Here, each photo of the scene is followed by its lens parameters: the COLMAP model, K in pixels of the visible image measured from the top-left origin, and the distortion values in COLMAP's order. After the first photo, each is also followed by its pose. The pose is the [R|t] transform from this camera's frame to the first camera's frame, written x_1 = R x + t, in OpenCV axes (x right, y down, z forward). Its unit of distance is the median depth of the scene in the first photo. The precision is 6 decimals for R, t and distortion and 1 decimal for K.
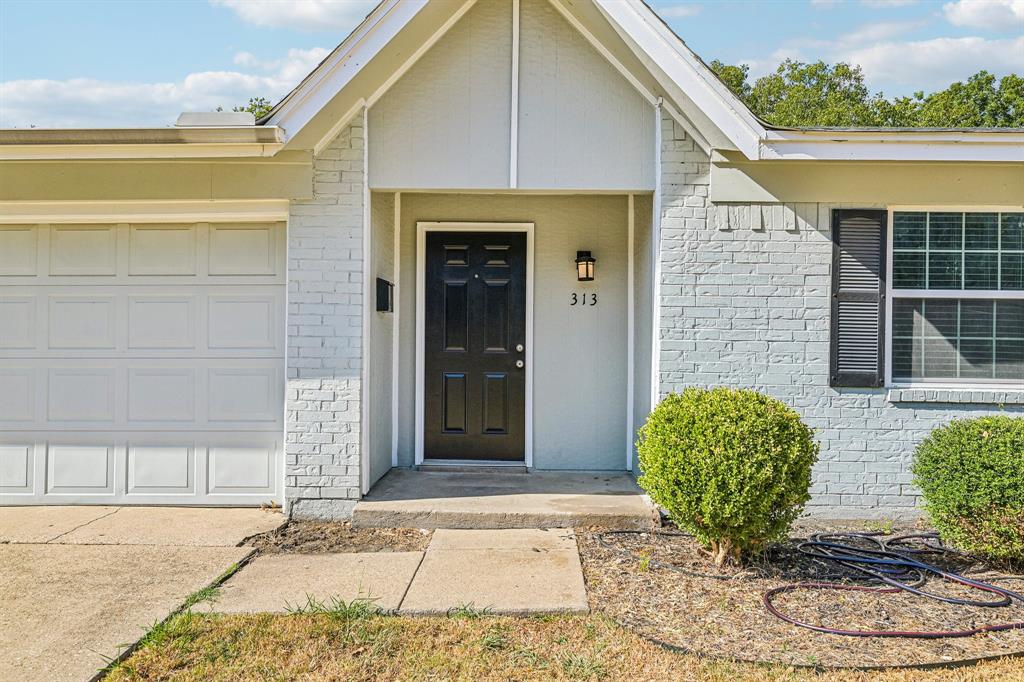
lens RADIAL K [[656.3, 0, 513.4], [0, 656.3, 339.8], [0, 0, 1]] dist [-0.018785, -0.000880]
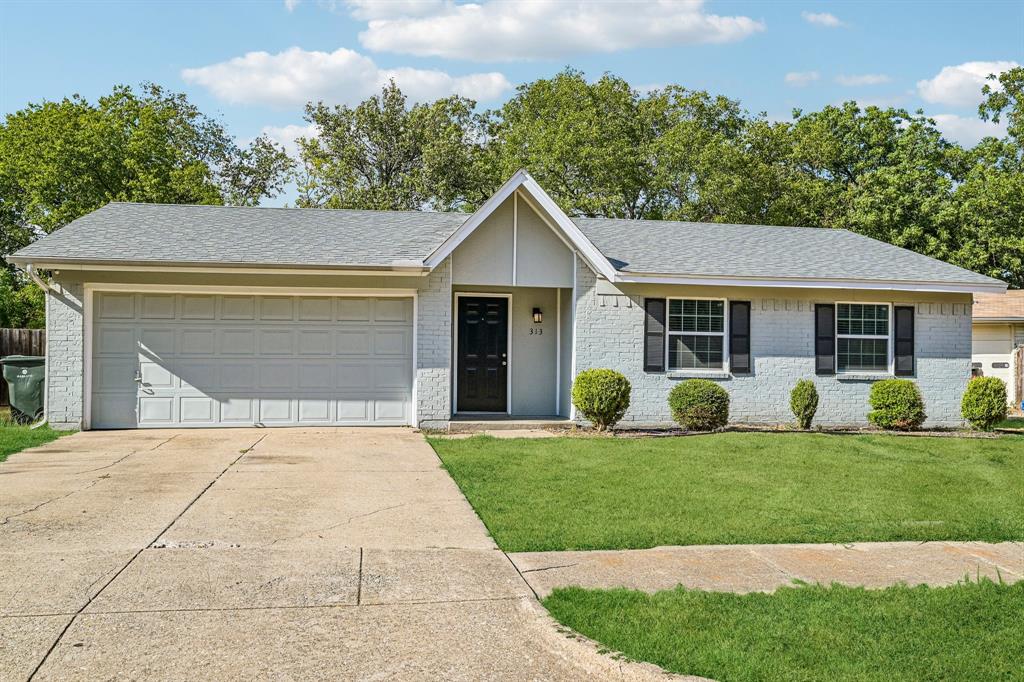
lens RADIAL K [[884.9, 0, 511.2], [0, 884.9, 342.4], [0, 0, 1]] dist [0.007428, 0.001510]
pose [[0.979568, 0.006561, 0.201008, -0.648025], [-0.003713, 0.999887, -0.014543, 0.014486], [-0.201080, 0.013500, 0.979482, -2.088193]]
